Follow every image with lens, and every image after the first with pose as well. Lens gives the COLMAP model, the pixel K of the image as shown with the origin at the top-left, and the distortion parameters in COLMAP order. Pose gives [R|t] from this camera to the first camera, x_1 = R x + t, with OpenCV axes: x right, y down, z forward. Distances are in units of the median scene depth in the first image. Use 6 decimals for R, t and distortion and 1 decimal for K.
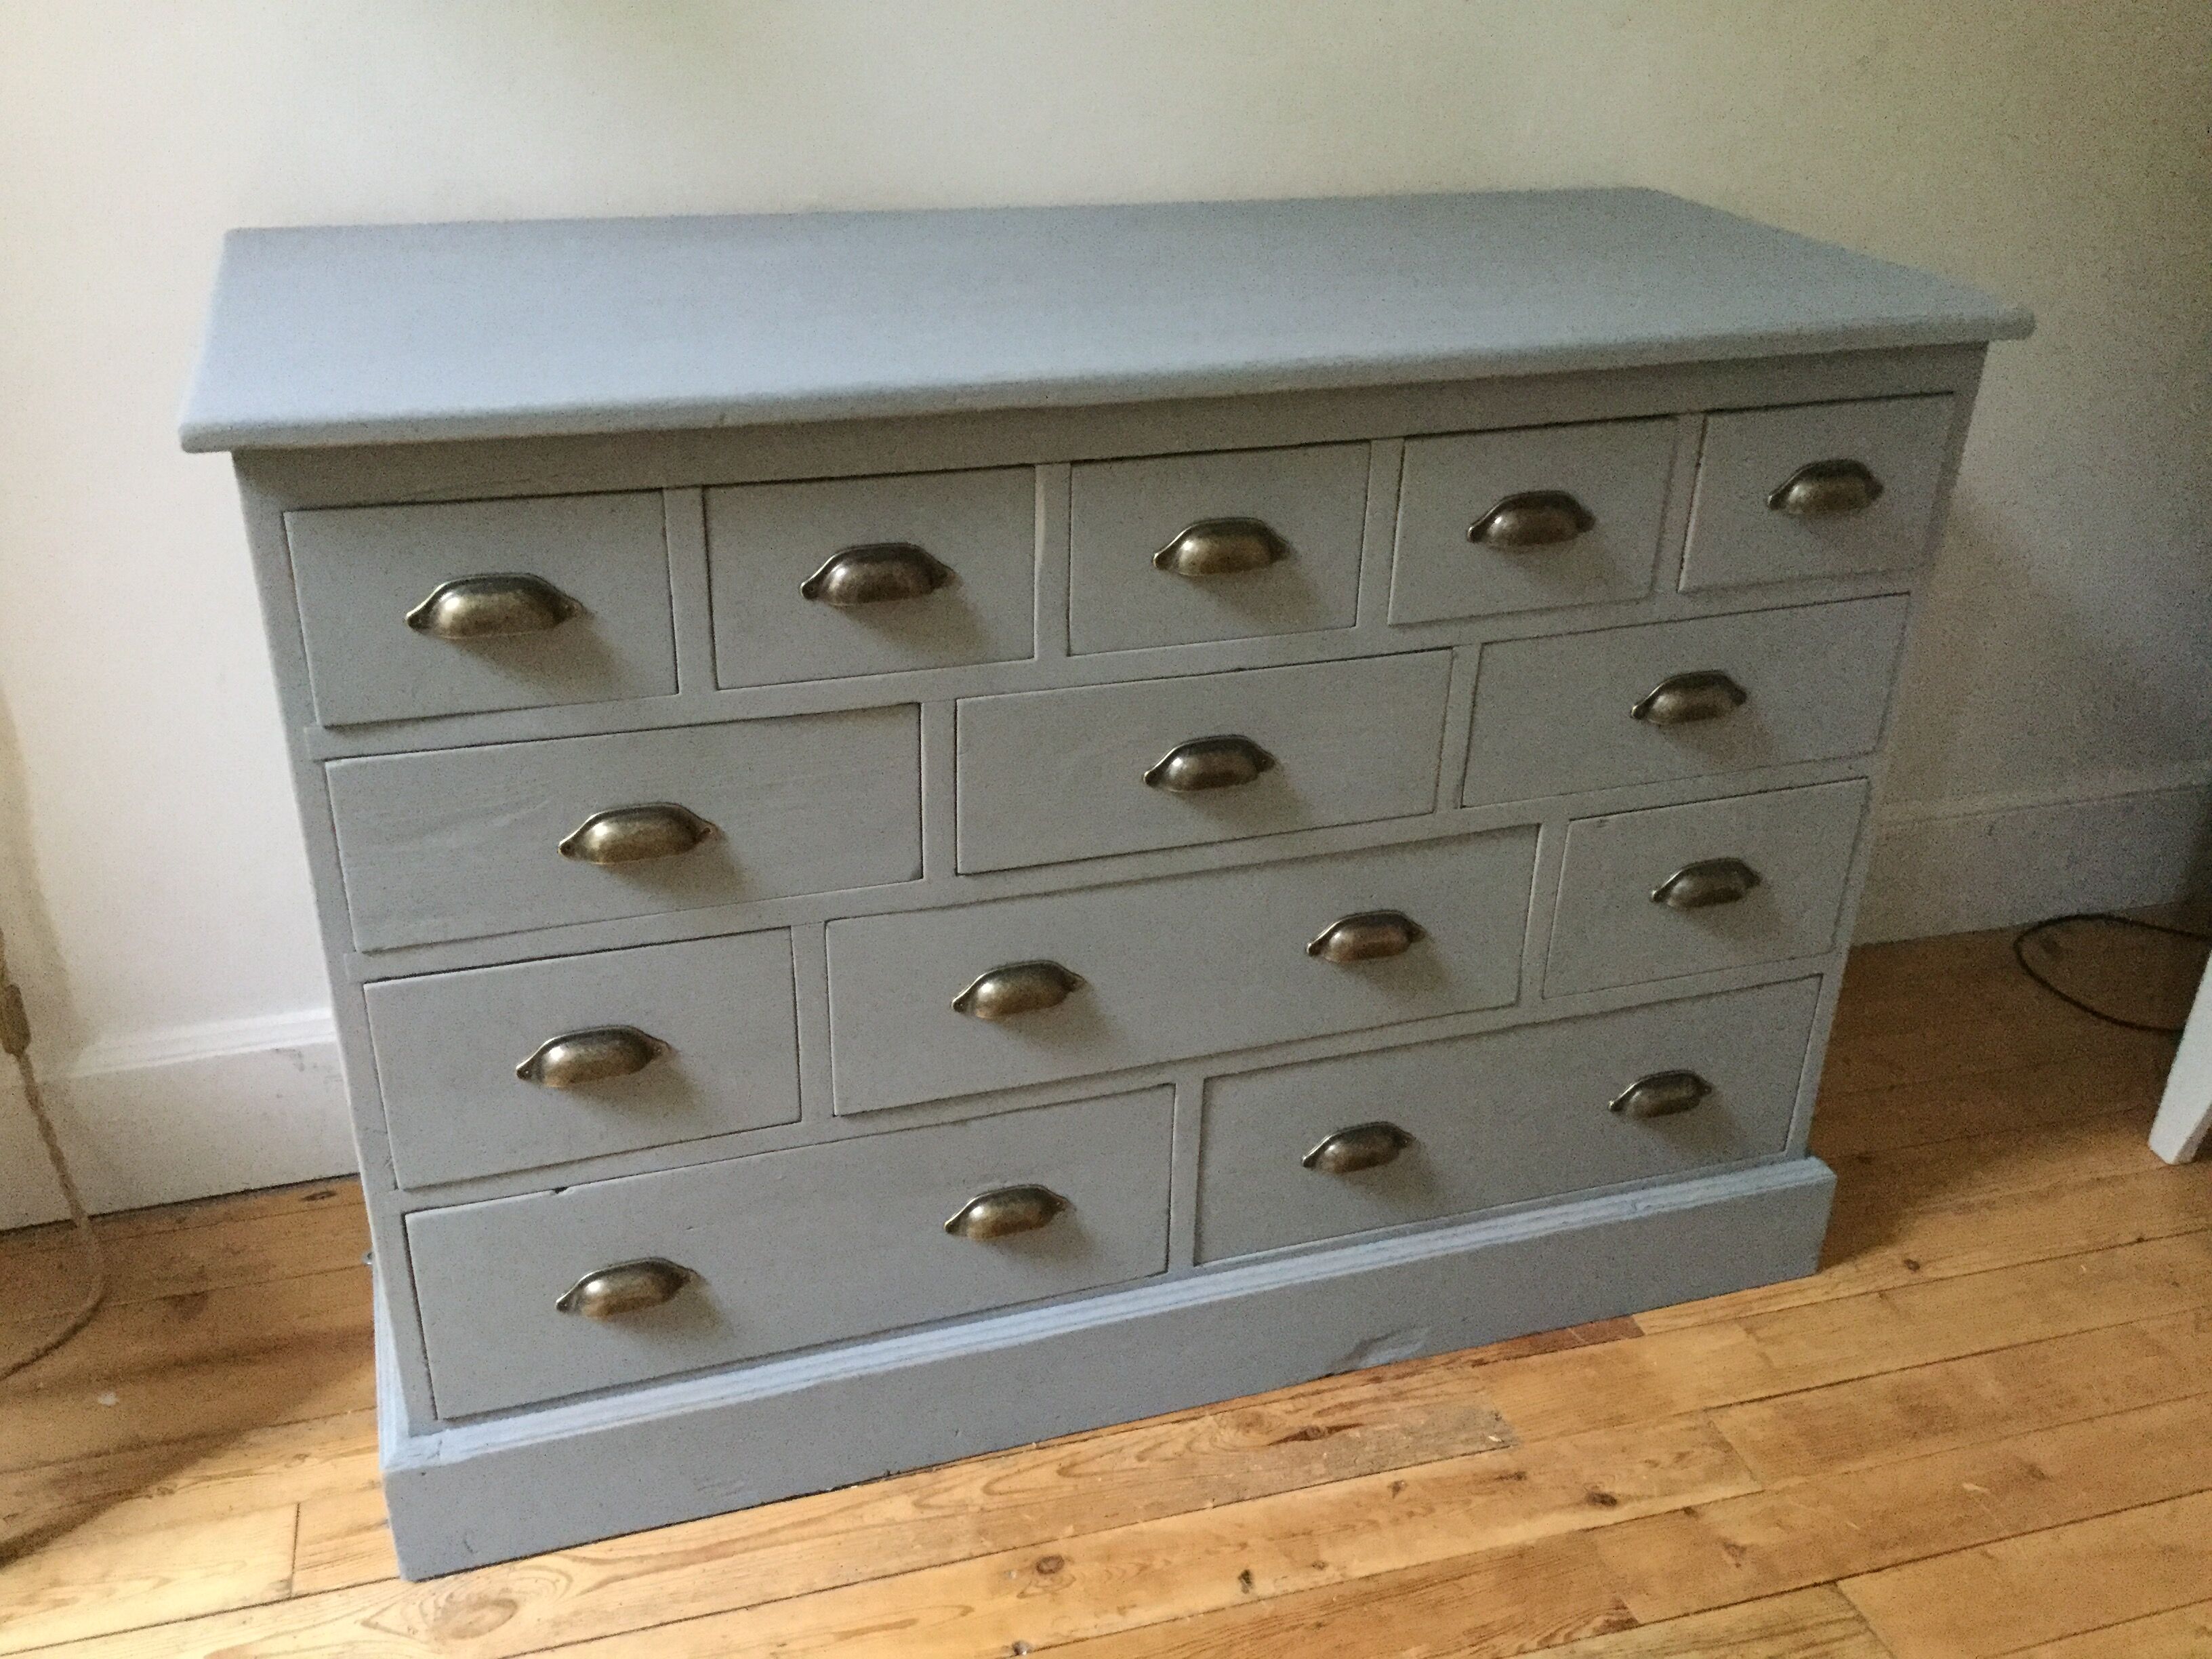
lens RADIAL K [[2014.9, 0, 1106.0], [0, 2014.9, 829.5], [0, 0, 1]] dist [0.125832, -0.262477]
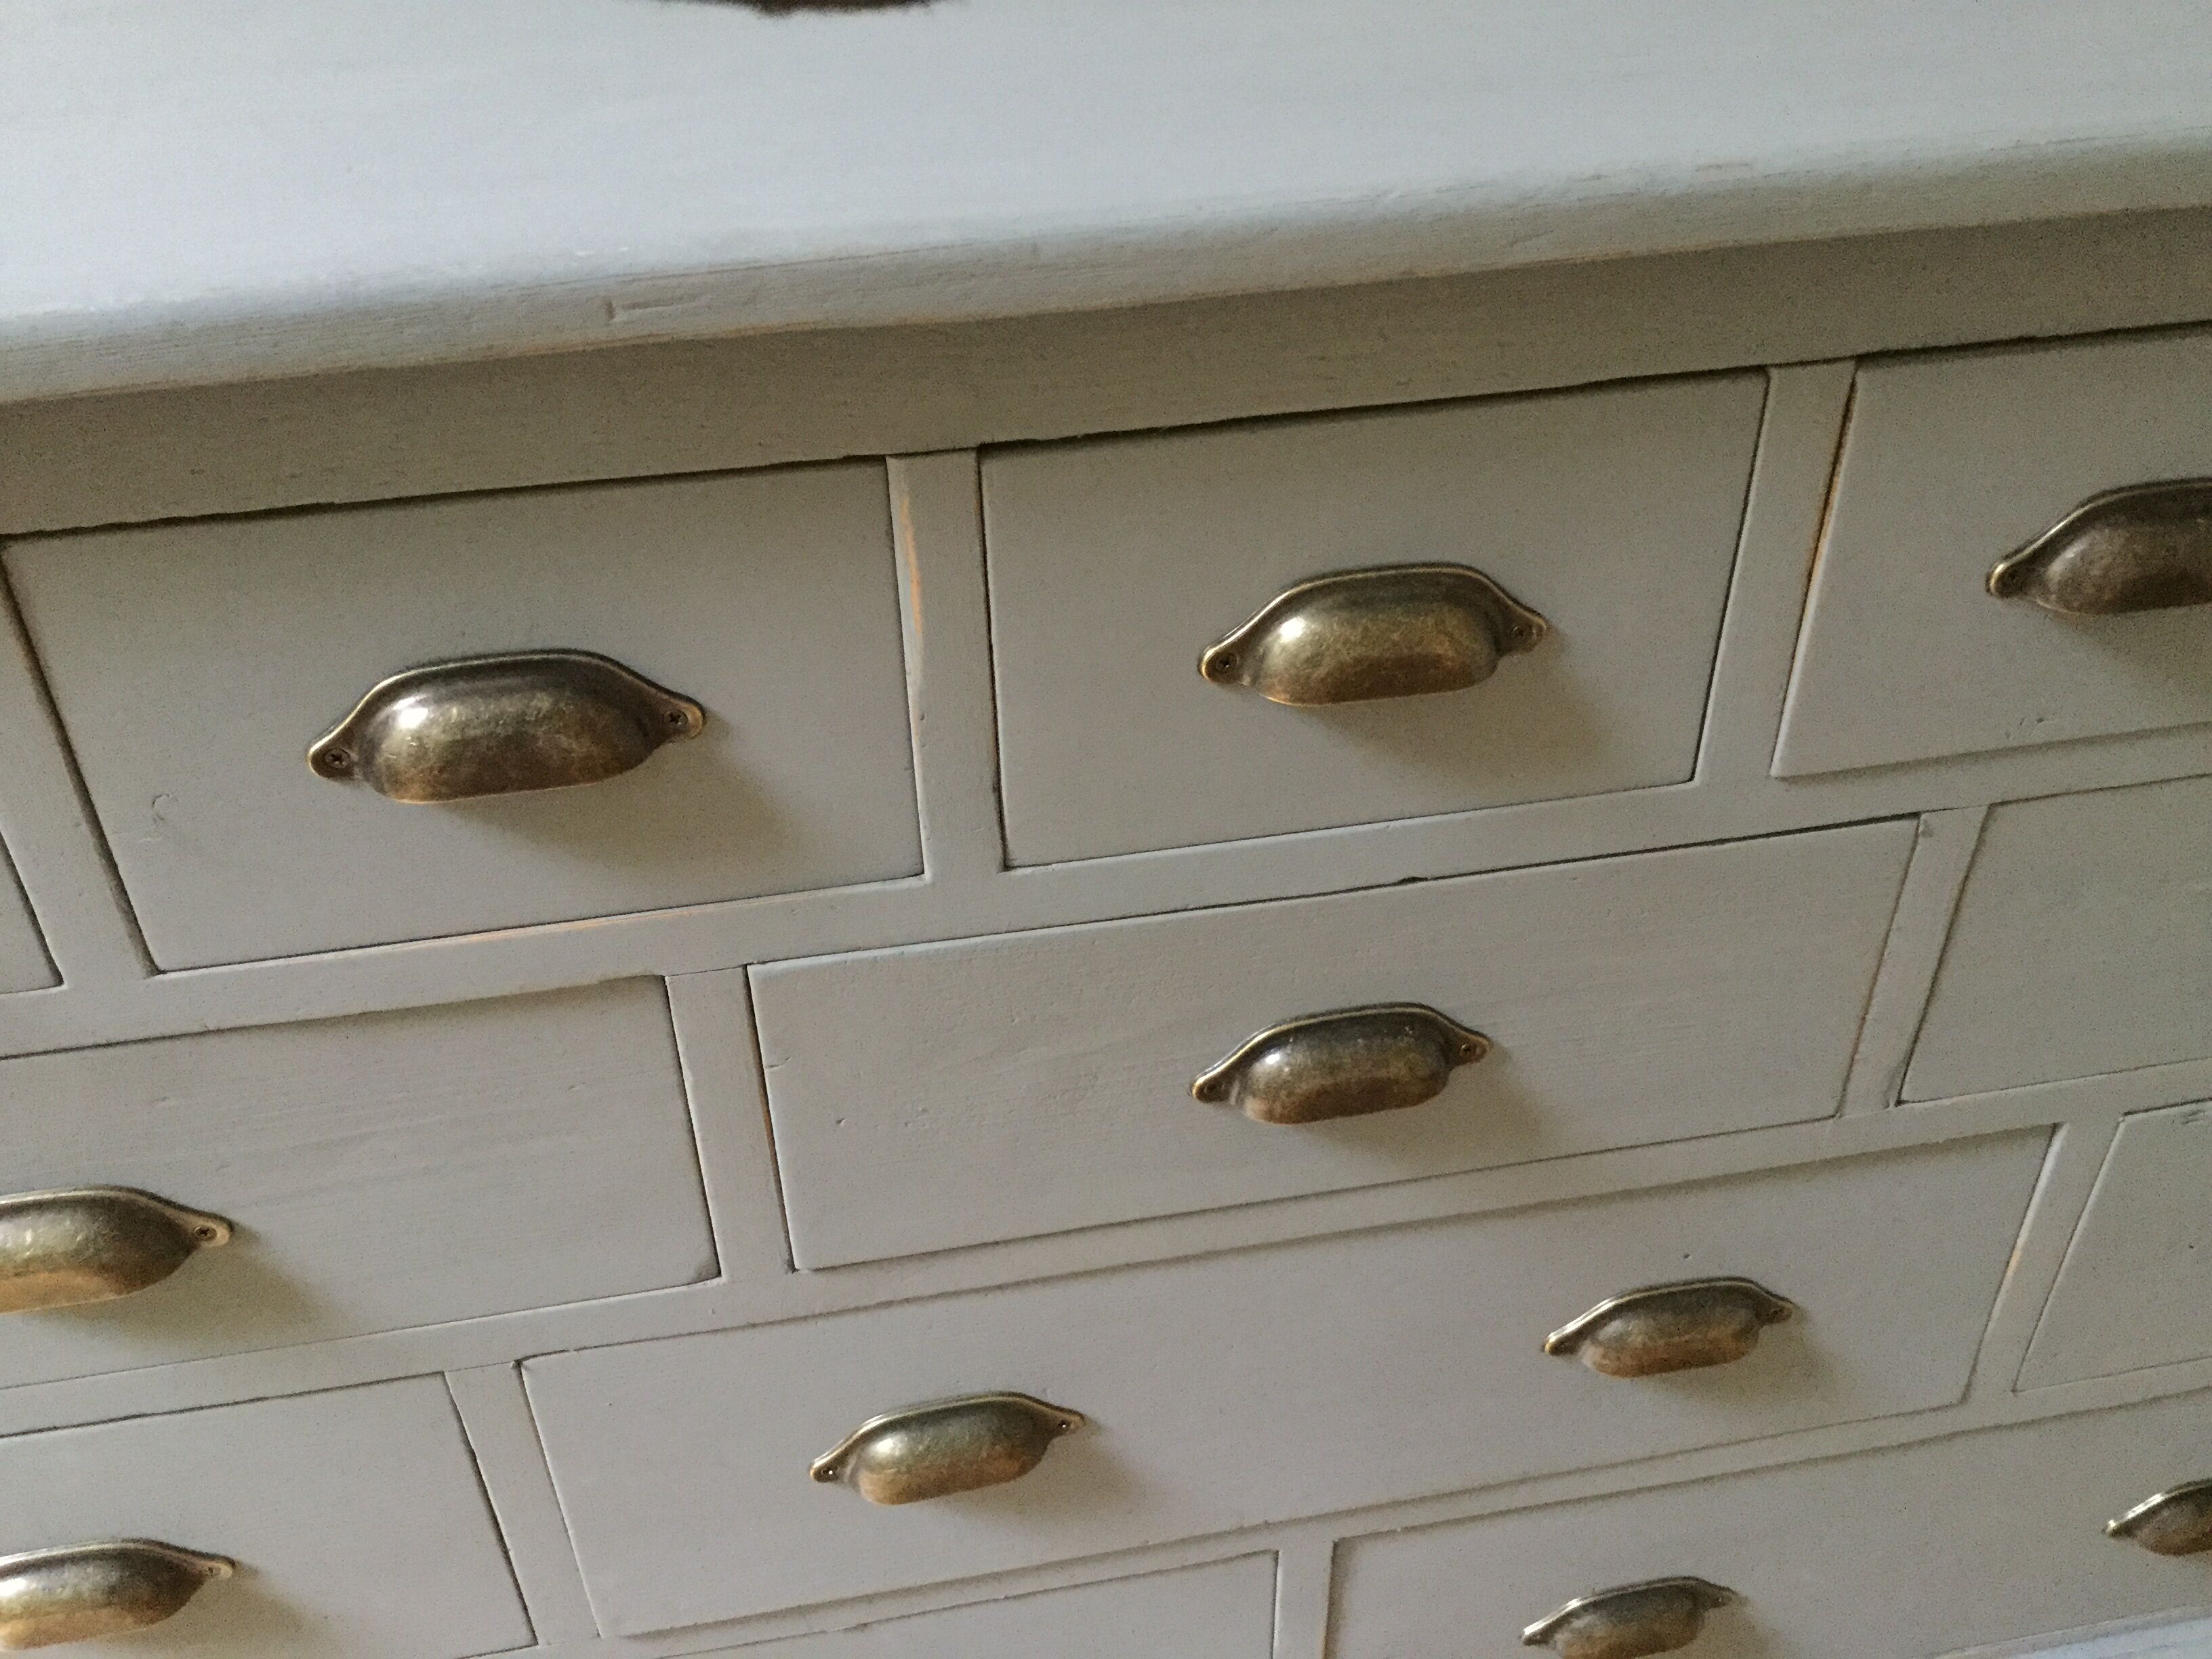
lens RADIAL K [[2014.9, 0, 1106.0], [0, 2014.9, 829.5], [0, 0, 1]] dist [0.125832, -0.262477]
pose [[0.989455, 0.047715, -0.136758, 0.056182], [-0.024369, 0.985562, 0.167551, -0.152995], [0.142778, -0.162452, 0.976332, 0.529908]]
